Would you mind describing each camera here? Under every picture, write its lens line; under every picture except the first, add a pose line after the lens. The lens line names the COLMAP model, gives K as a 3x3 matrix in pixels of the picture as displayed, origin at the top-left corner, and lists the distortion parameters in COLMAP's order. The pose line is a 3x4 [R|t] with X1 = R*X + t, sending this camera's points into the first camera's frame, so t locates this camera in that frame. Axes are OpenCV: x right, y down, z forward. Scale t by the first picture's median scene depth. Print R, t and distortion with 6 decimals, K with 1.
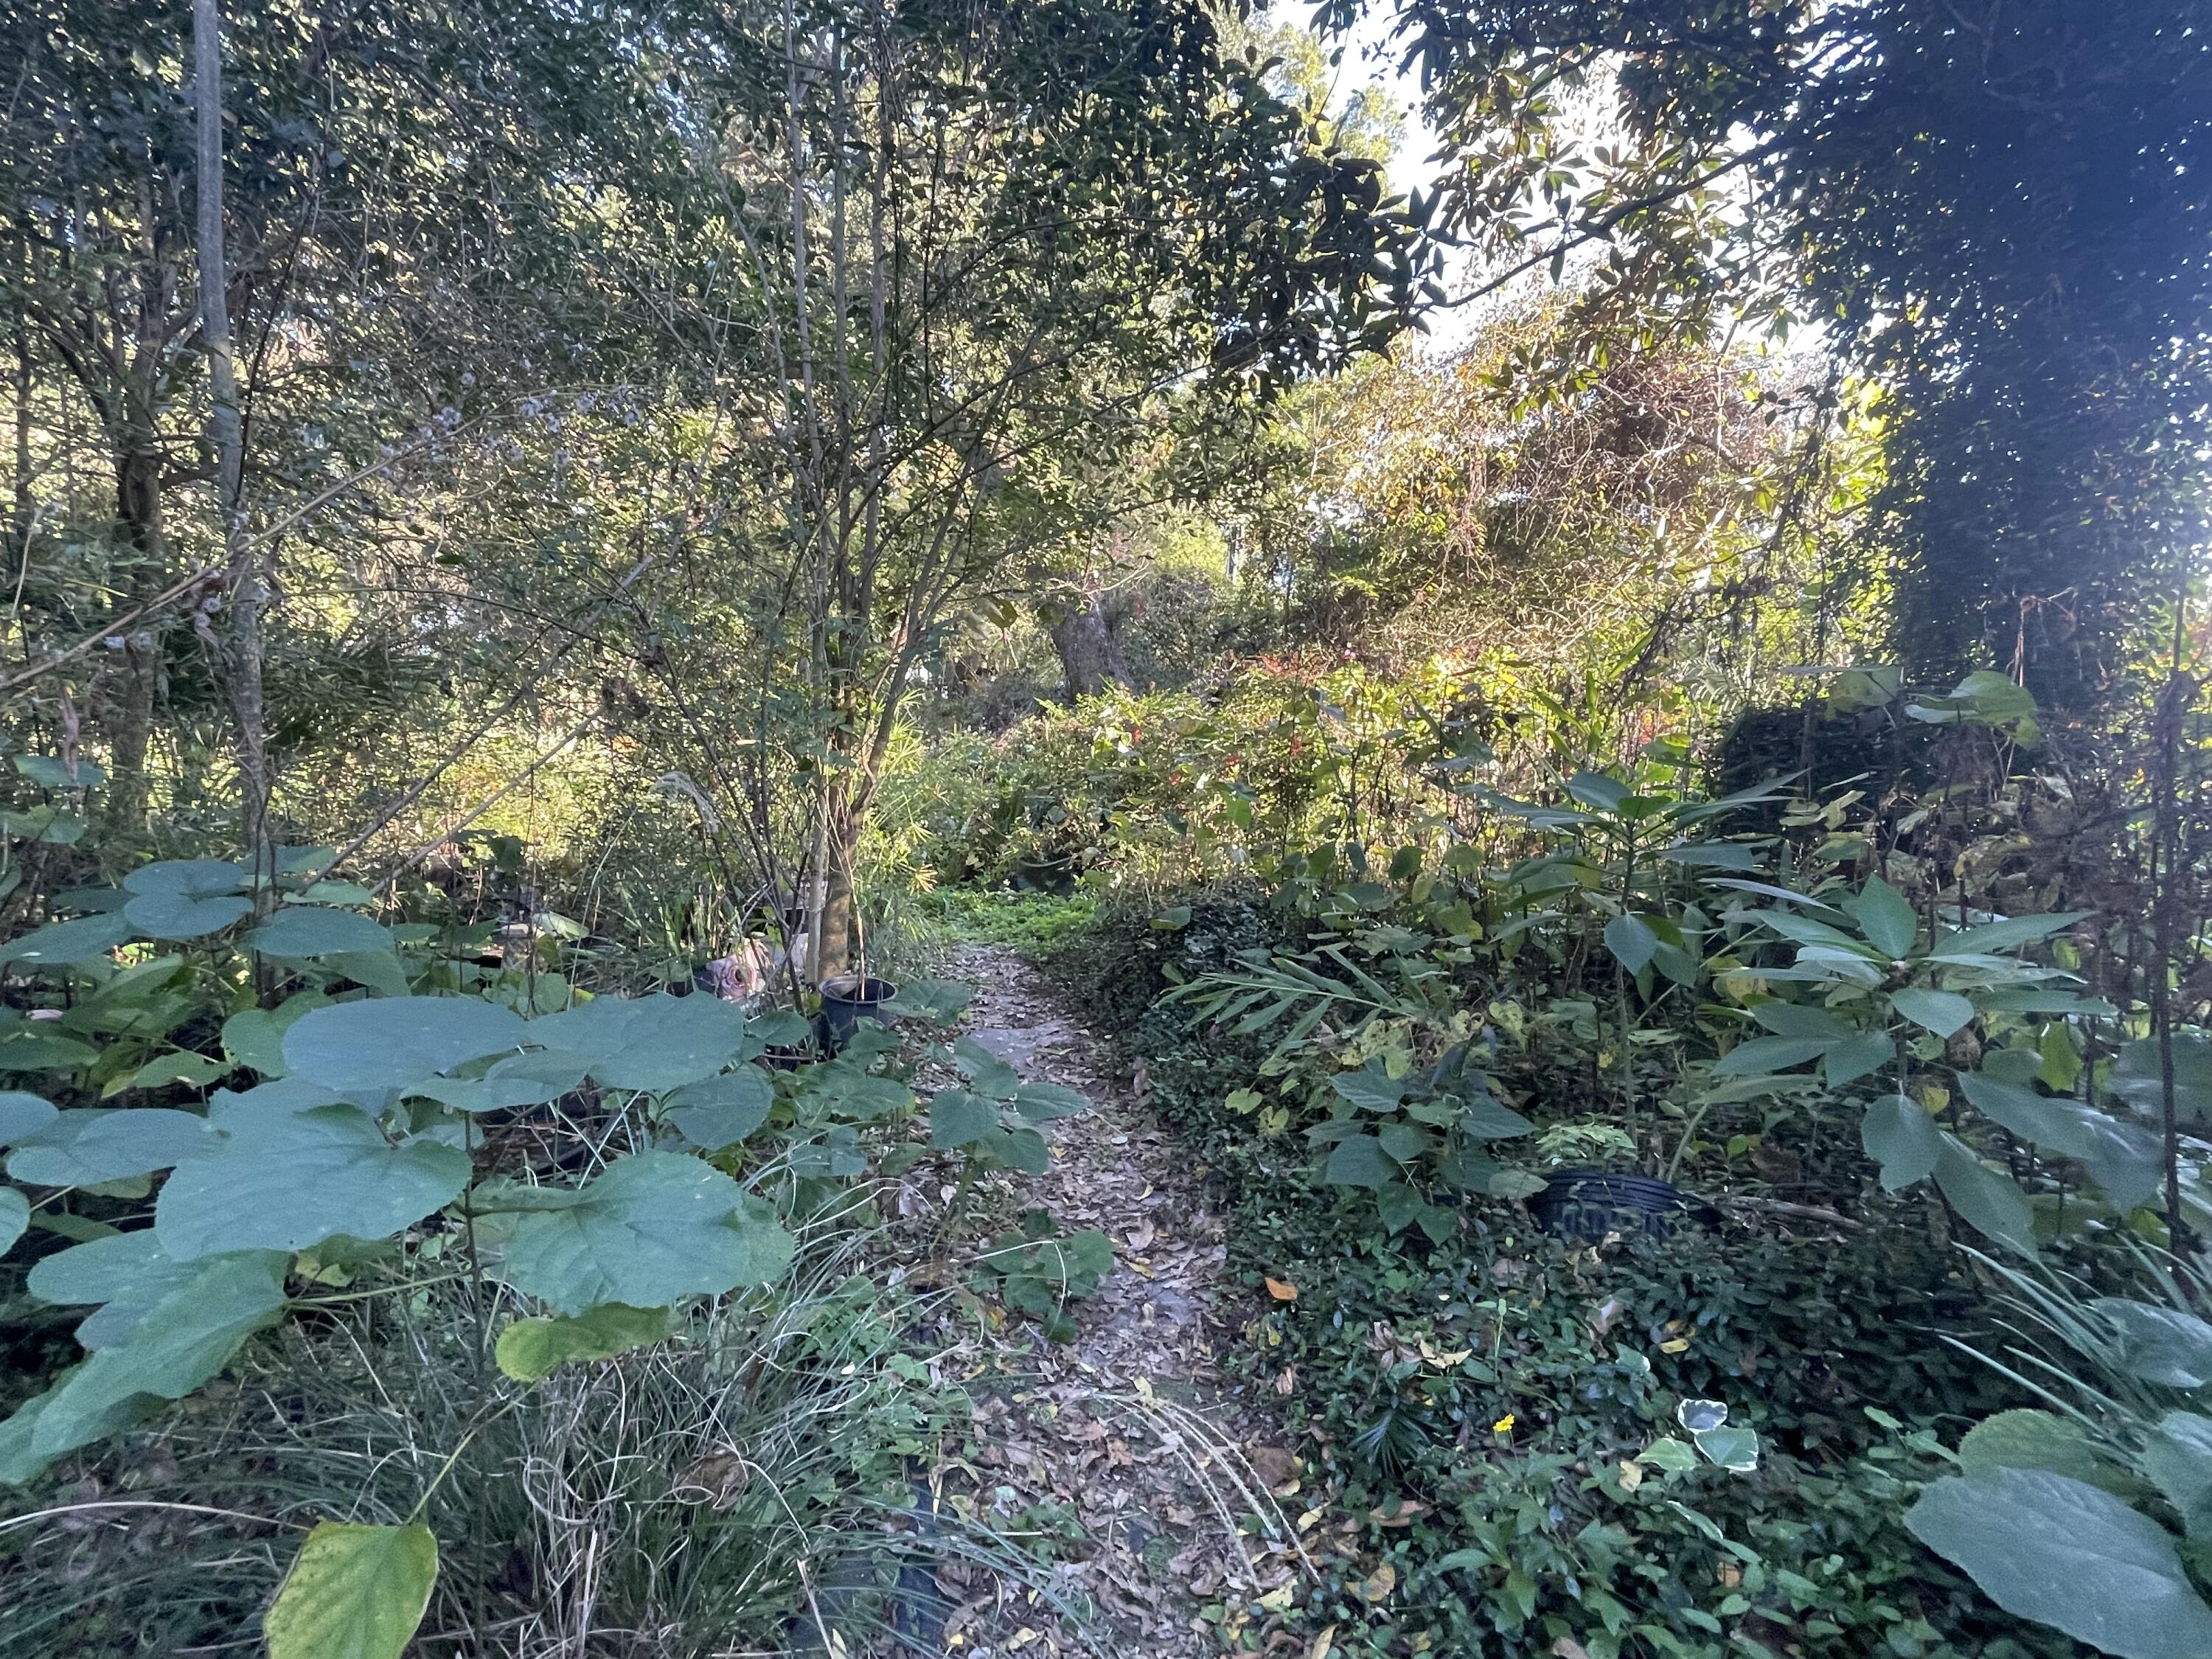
lens RADIAL K [[1051.2, 0, 1109.6], [0, 1051.2, 832.0], [0, 0, 1]] dist [-0.002940, 0.000100]
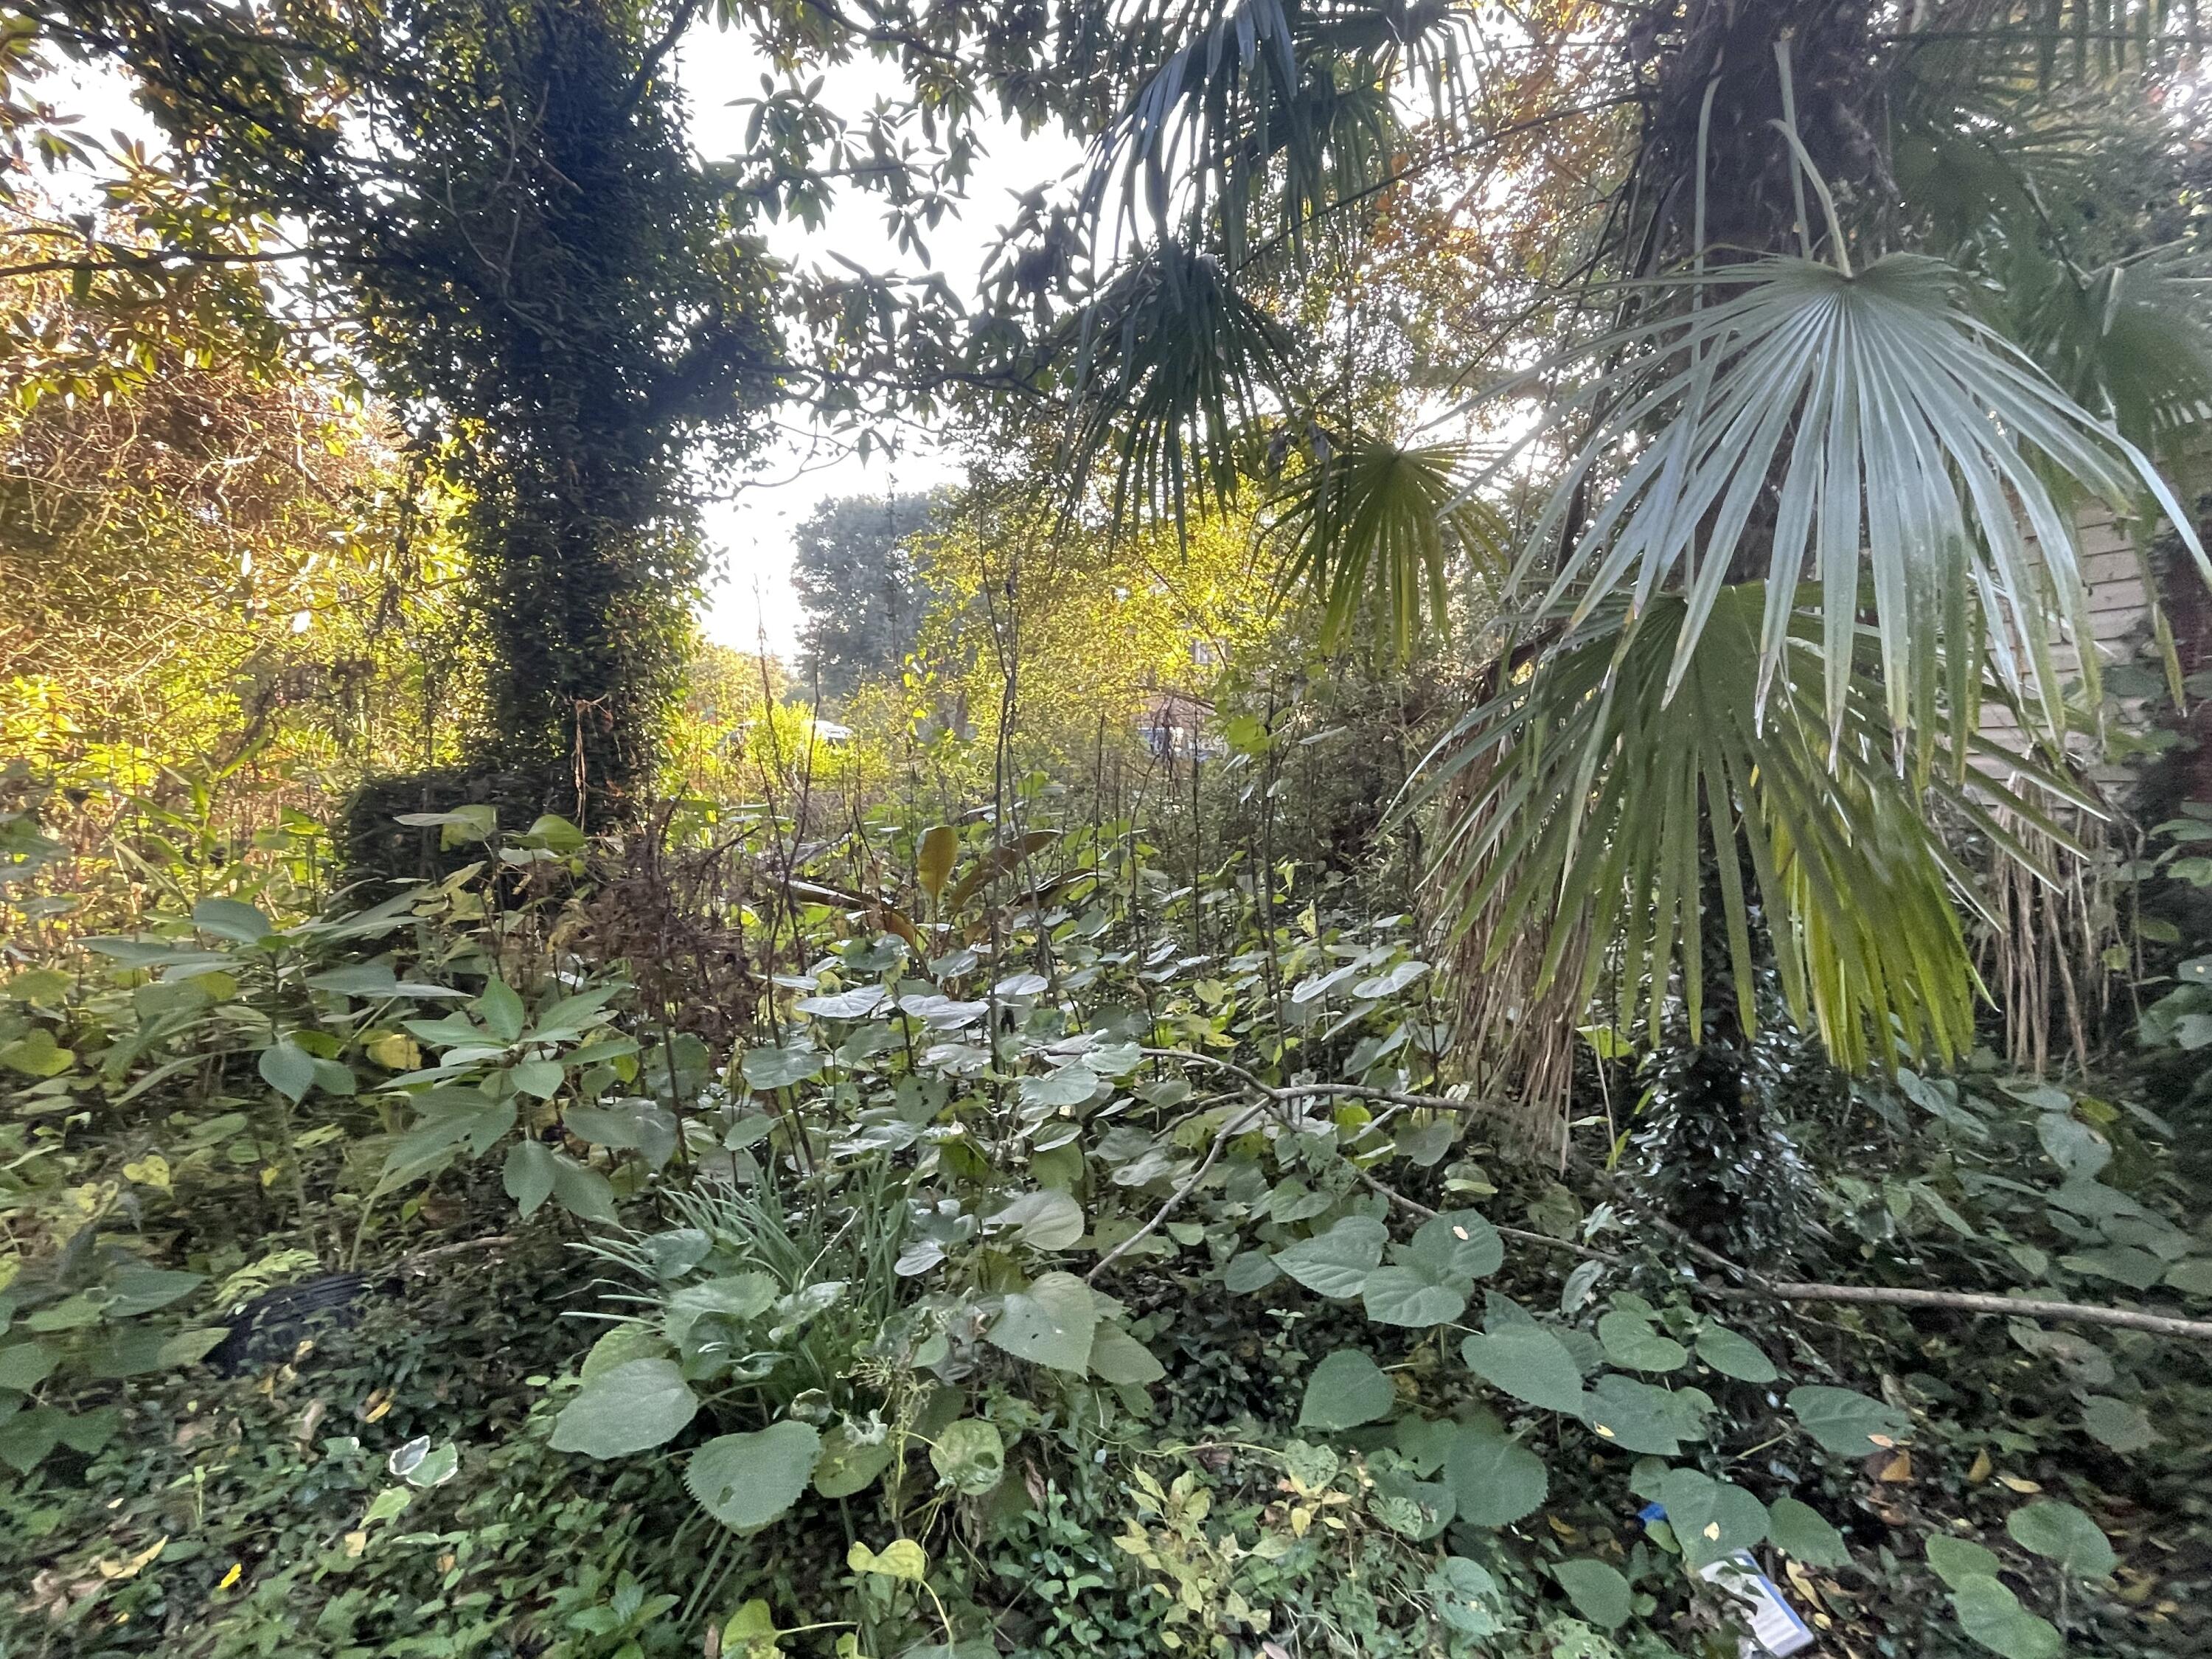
lens RADIAL K [[1051.2, 0, 1098.9], [0, 1051.2, 831.9], [0, 0, 1]] dist [-0.002940, 0.000100]
pose [[0.405763, -0.082466, 0.910250, -0.065083], [0.082213, 0.995177, 0.053512, -0.067219], [-0.910273, 0.053121, 0.410586, -0.109048]]
